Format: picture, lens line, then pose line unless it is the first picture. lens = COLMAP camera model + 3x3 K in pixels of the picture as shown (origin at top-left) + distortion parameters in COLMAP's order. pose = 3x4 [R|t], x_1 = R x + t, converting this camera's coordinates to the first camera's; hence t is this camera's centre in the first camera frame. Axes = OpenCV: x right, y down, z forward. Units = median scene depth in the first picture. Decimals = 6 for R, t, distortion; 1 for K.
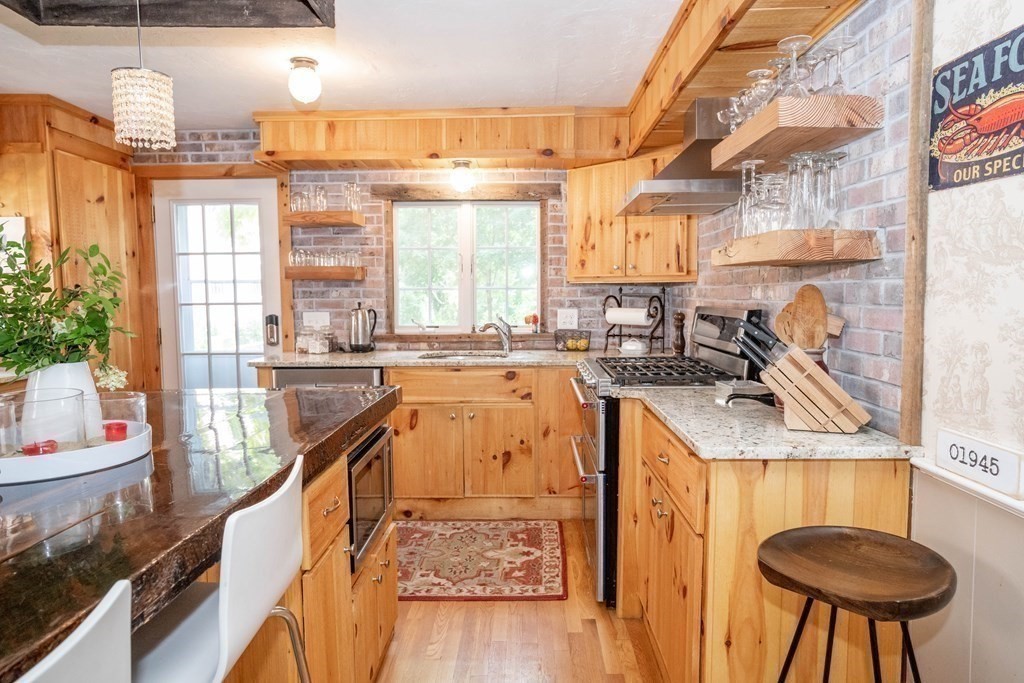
lens RADIAL K [[631.1, 0, 512.0], [0, 631.1, 341.5], [0, 0, 1]] dist [-0.004941, 0.058022]
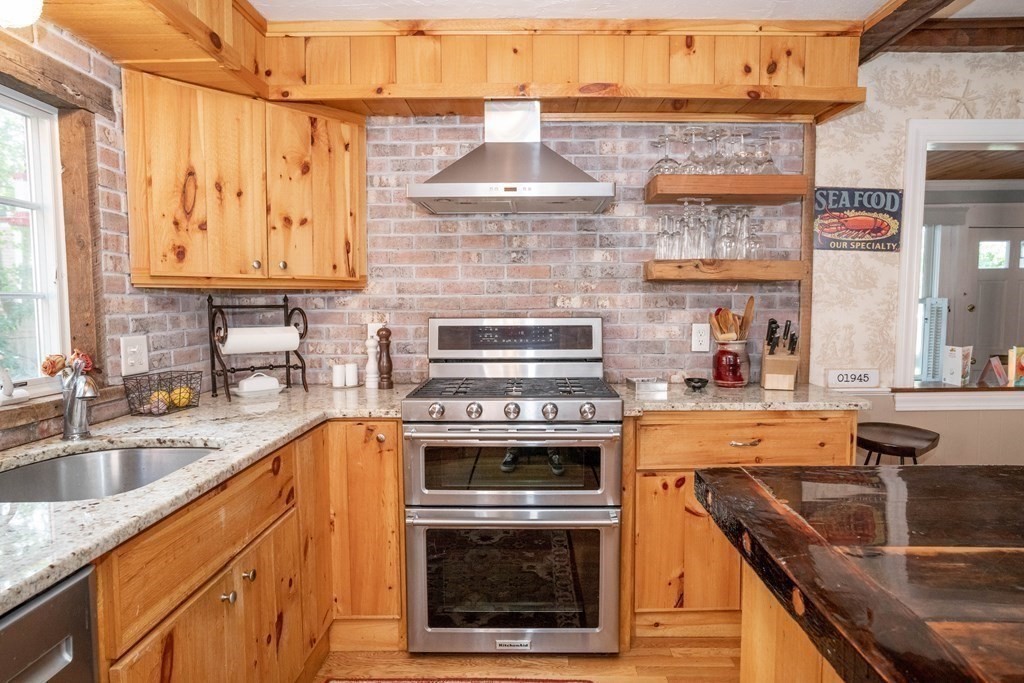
lens RADIAL K [[593.5, 0, 512.0], [0, 593.5, 341.5], [0, 0, 1]] dist [-0.007265, -0.000700]
pose [[-0.007452, -0.075458, 0.997121, -1.194076], [0.080005, 0.993907, 0.075813, -0.174035], [-0.996767, 0.080340, -0.001369, 2.024220]]
